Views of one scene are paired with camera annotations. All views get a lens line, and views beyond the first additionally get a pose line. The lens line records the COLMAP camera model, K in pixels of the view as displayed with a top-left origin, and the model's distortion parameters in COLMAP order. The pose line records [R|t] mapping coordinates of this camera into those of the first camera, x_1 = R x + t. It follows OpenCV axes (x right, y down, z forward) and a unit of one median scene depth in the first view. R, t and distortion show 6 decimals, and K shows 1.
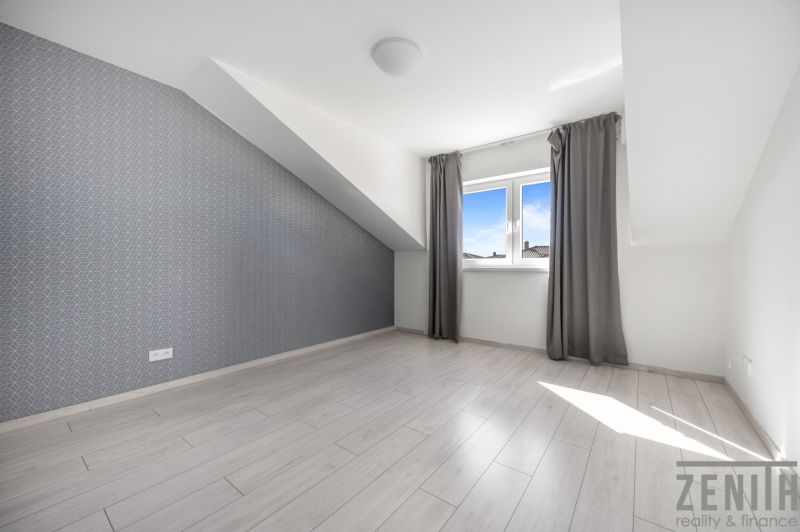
lens RADIAL K [[312.3, 0, 401.3], [0, 312.3, 264.9], [0, 0, 1]] dist [0.000475, 0.000083]
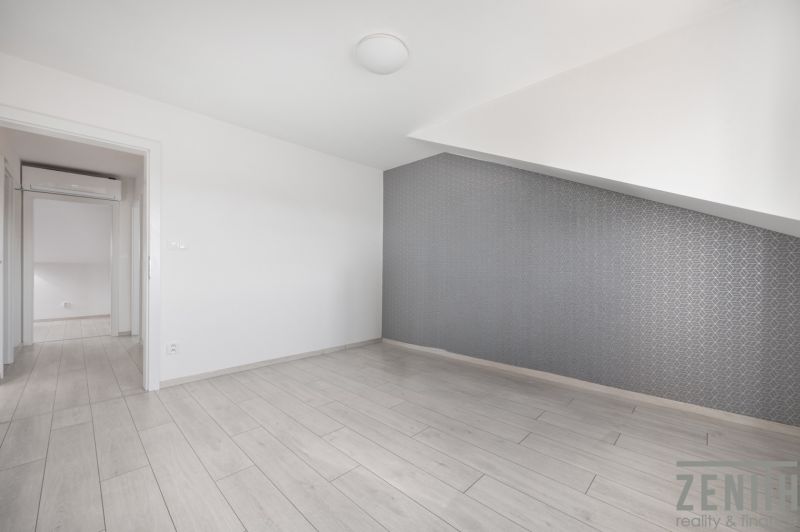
lens RADIAL K [[312.3, 0, 401.1], [0, 312.3, 269.1], [0, 0, 1]] dist [0.000475, 0.000083]
pose [[-0.105323, -0.004451, -0.994428, 1.047719], [-0.001610, 0.999989, -0.004305, -0.013407], [0.994437, 0.001148, -0.105330, 1.305141]]
